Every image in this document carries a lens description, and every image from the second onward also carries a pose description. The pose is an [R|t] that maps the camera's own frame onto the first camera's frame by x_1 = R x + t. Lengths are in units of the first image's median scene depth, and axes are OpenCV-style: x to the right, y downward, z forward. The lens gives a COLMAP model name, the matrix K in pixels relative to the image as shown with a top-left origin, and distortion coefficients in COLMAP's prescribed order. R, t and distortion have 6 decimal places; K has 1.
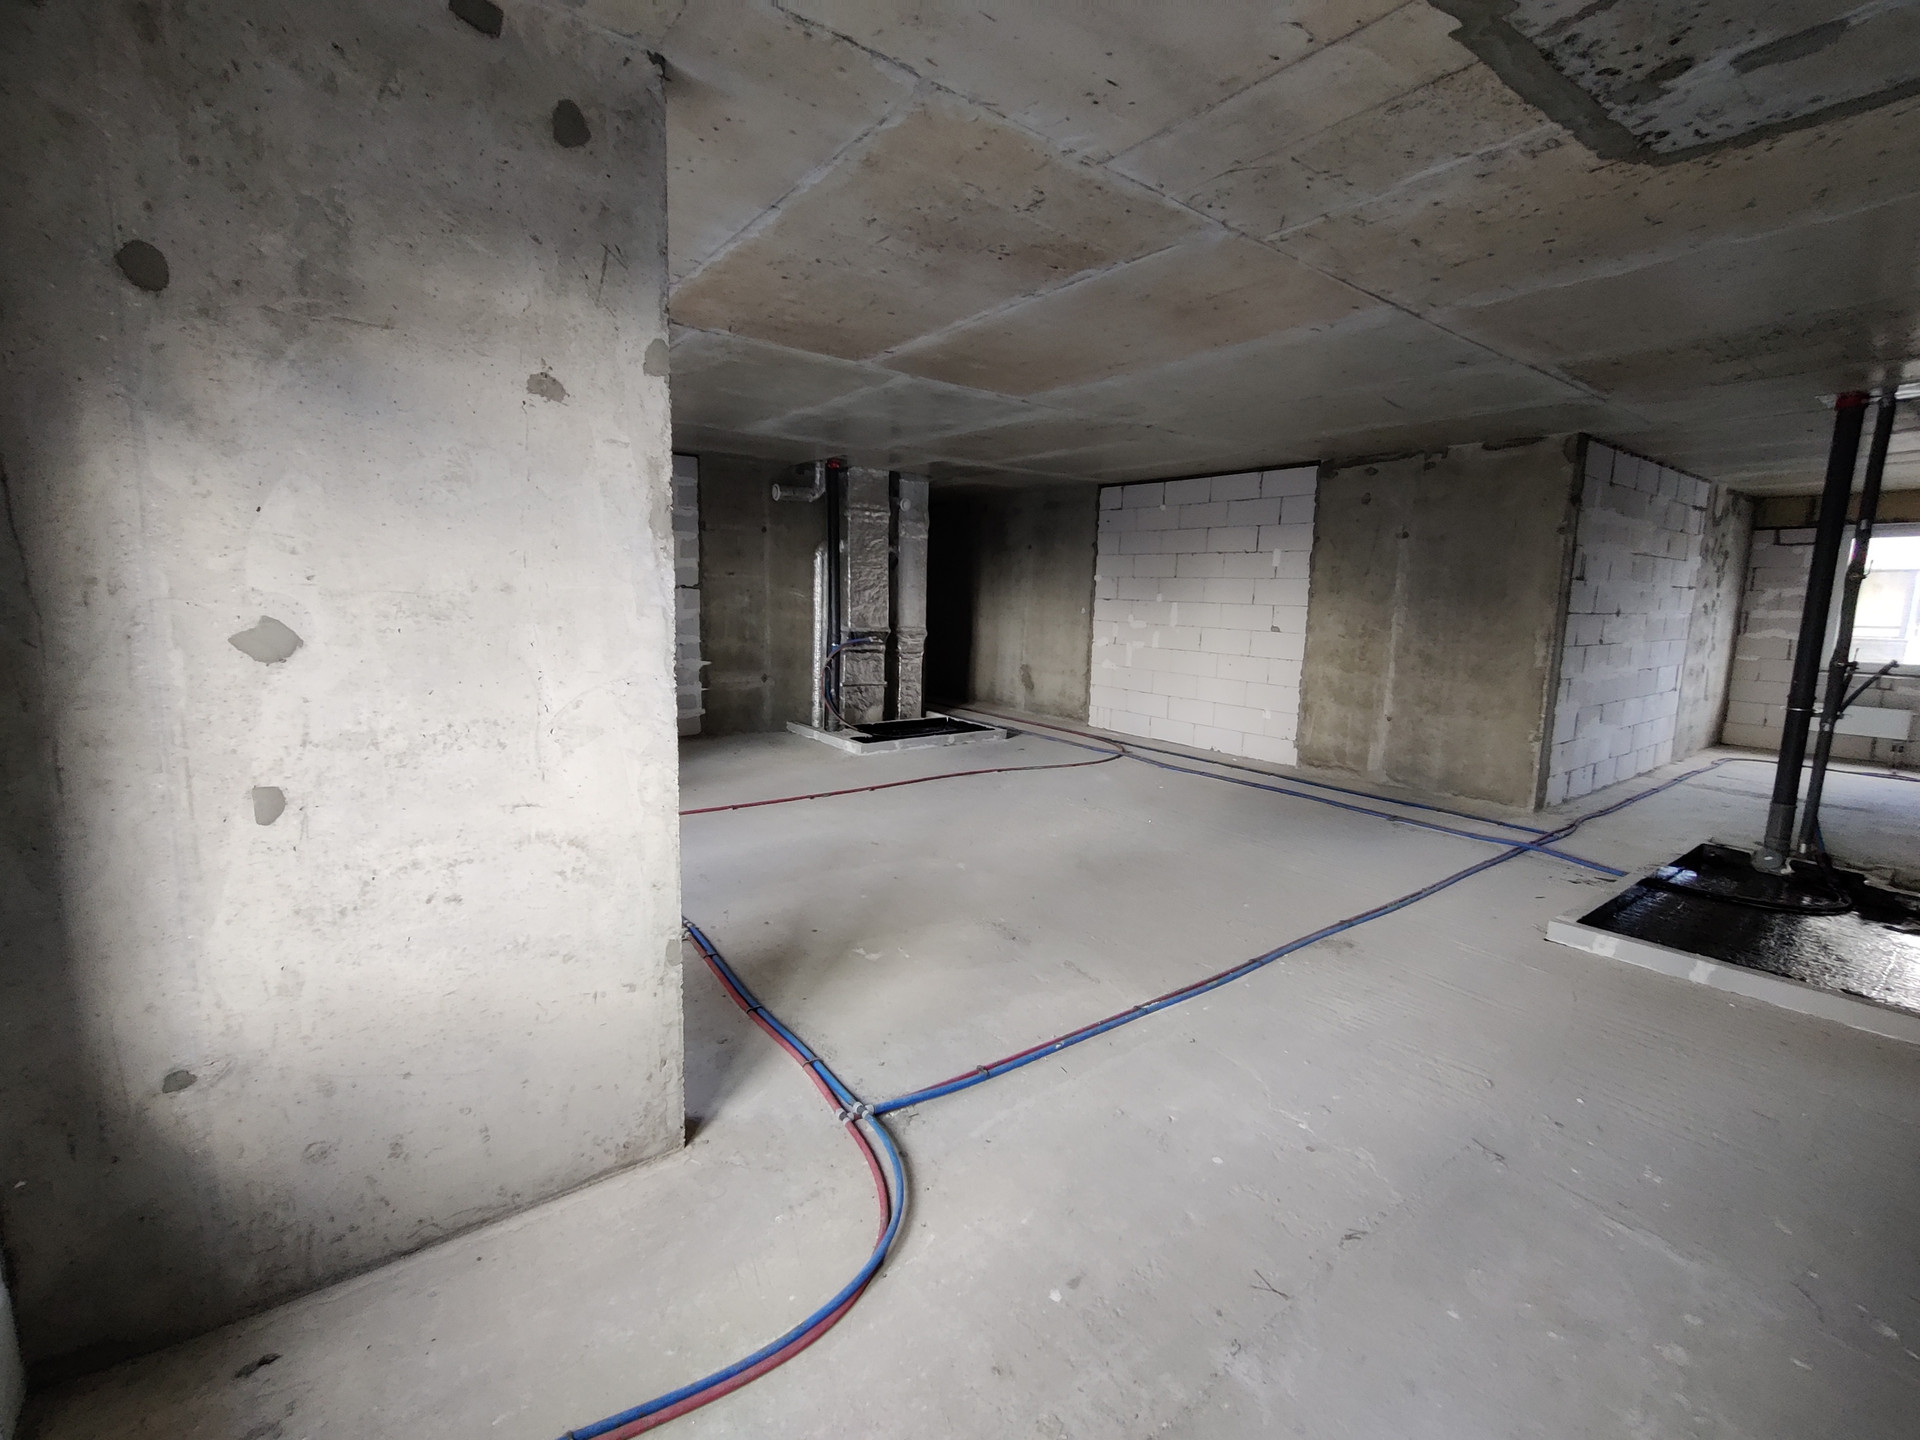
lens RADIAL K [[841.7, 0, 961.2], [0, 841.7, 701.4], [0, 0, 1]] dist [0.006051, 0.003713]
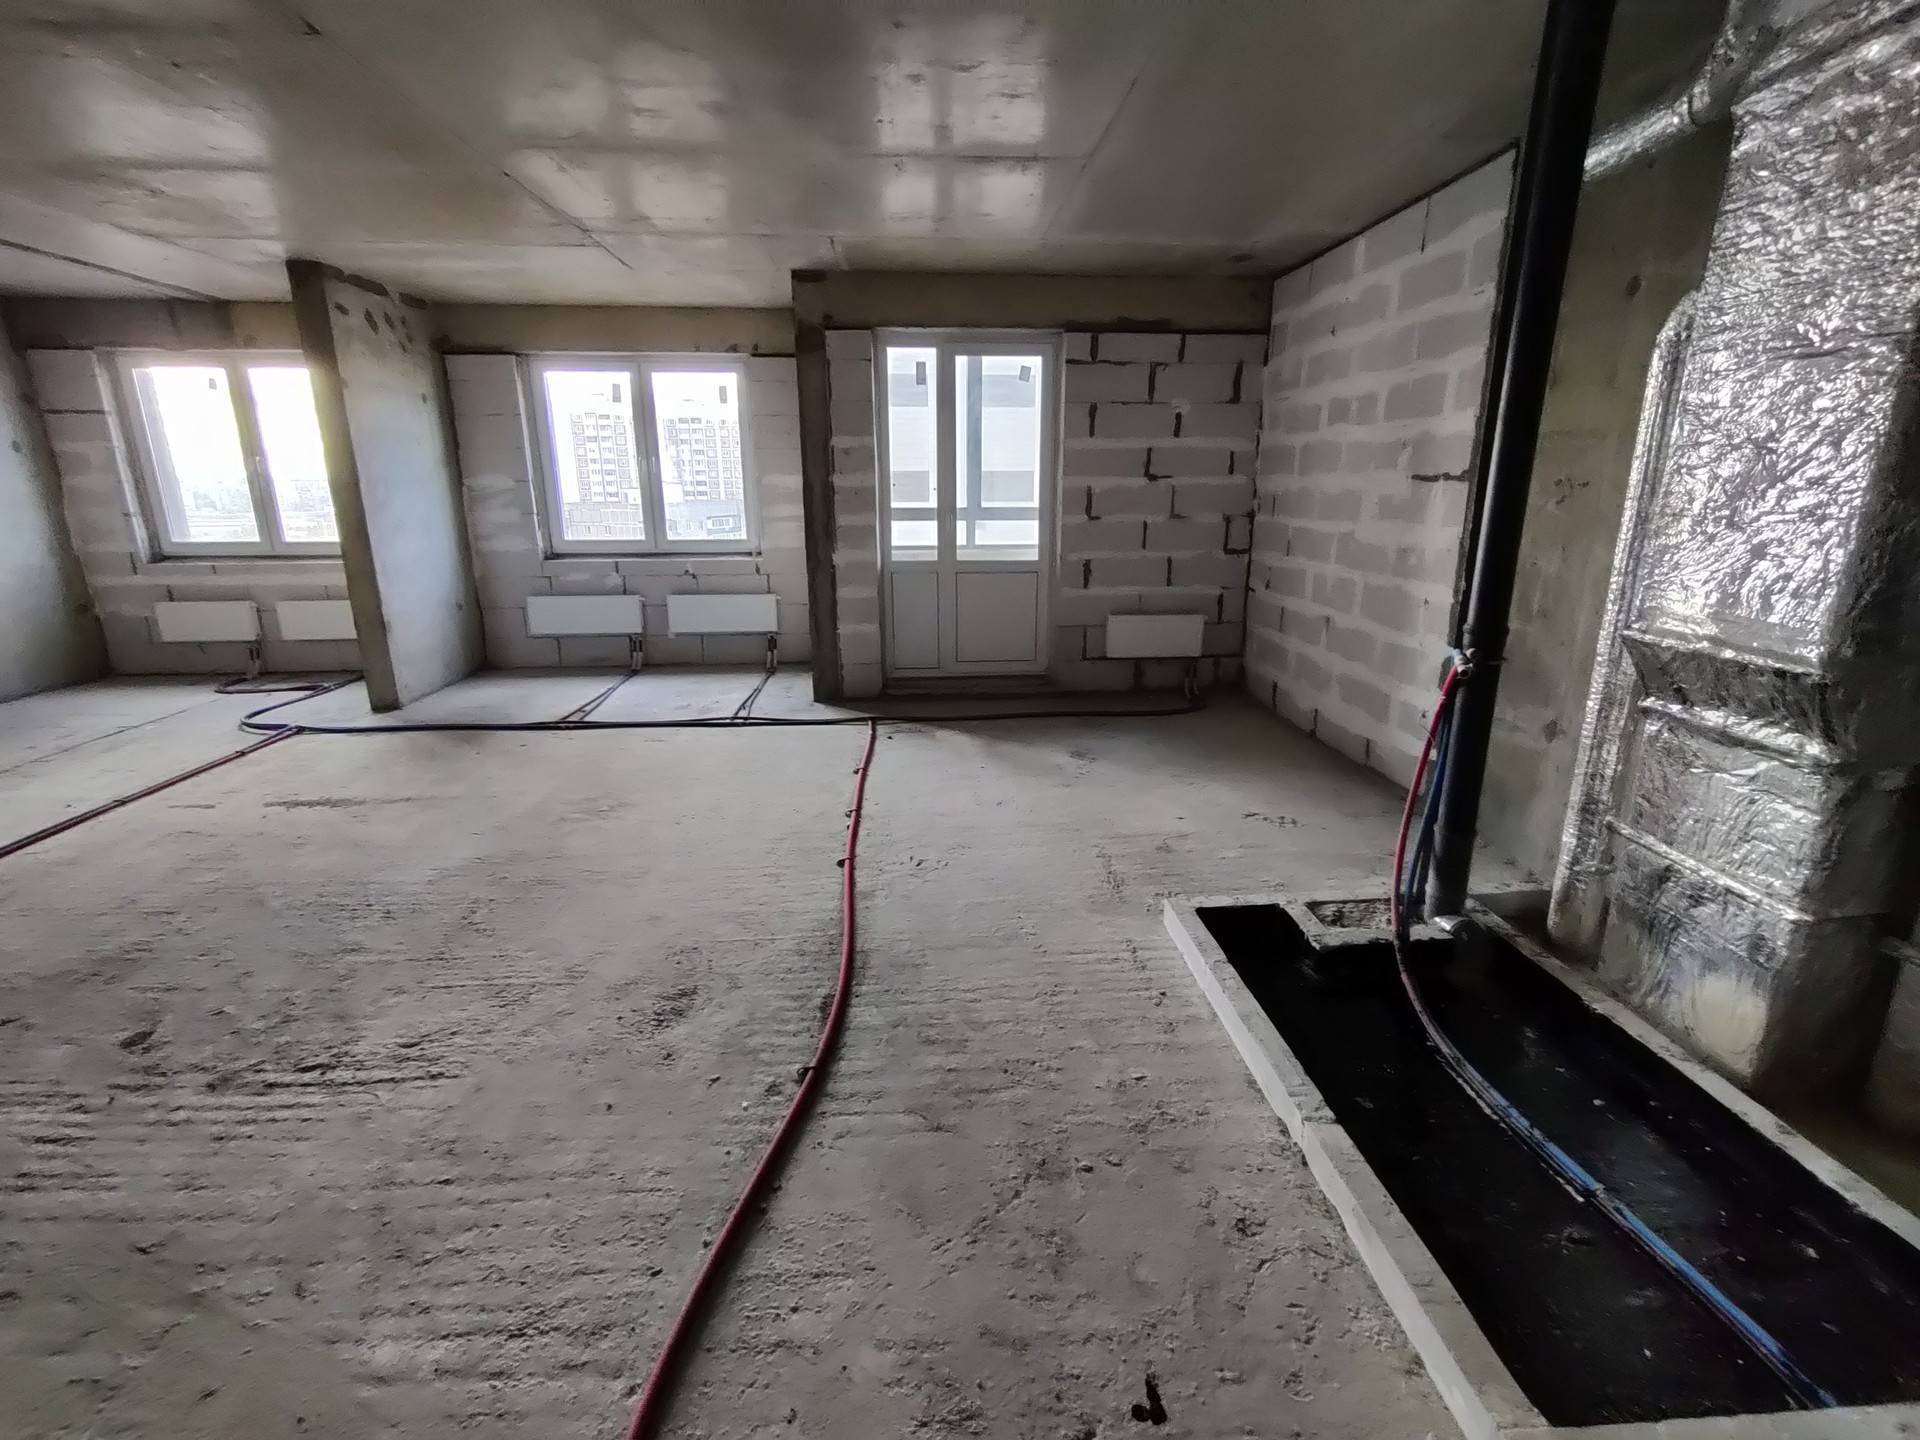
lens RADIAL K [[847.9, 0, 962.4], [0, 847.9, 702.2], [0, 0, 1]] dist [0.005181, -0.000198]
pose [[-0.548459, 0.186507, -0.815112, 0.230105], [-0.122656, 0.946319, 0.299059, -0.137230], [0.827132, 0.264000, -0.496141, 1.140218]]
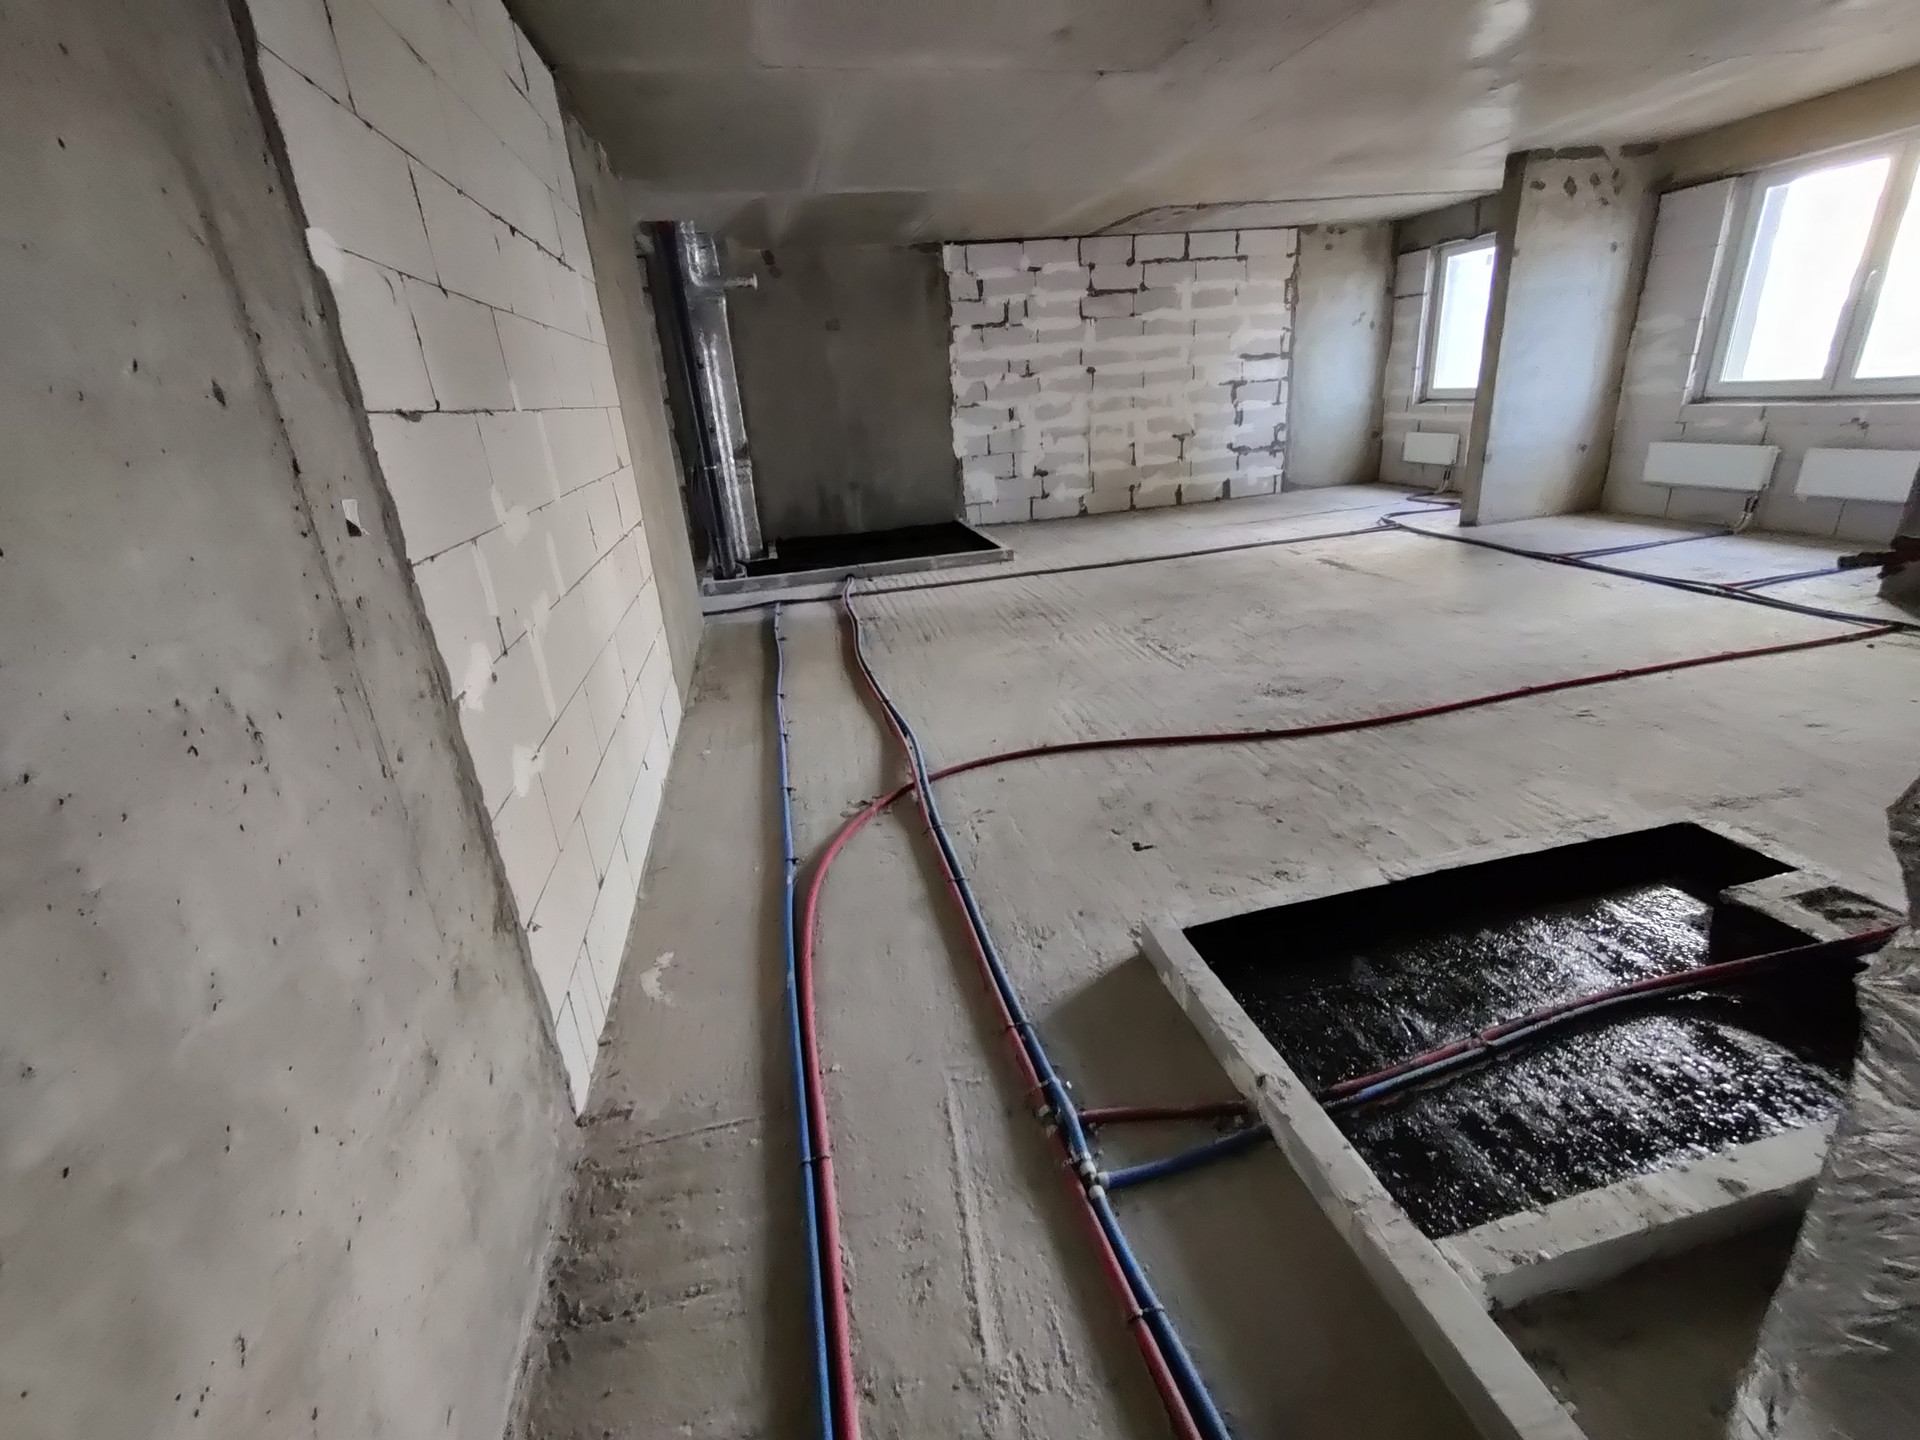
lens RADIAL K [[841.7, 0, 976.6], [0, 841.7, 695.8], [0, 0, 1]] dist [0.006051, 0.003713]
pose [[-0.915162, -0.101439, 0.390114, 0.008682], [0.101964, 0.878083, 0.467518, -0.176861], [-0.389978, 0.467632, -0.793245, 1.415296]]
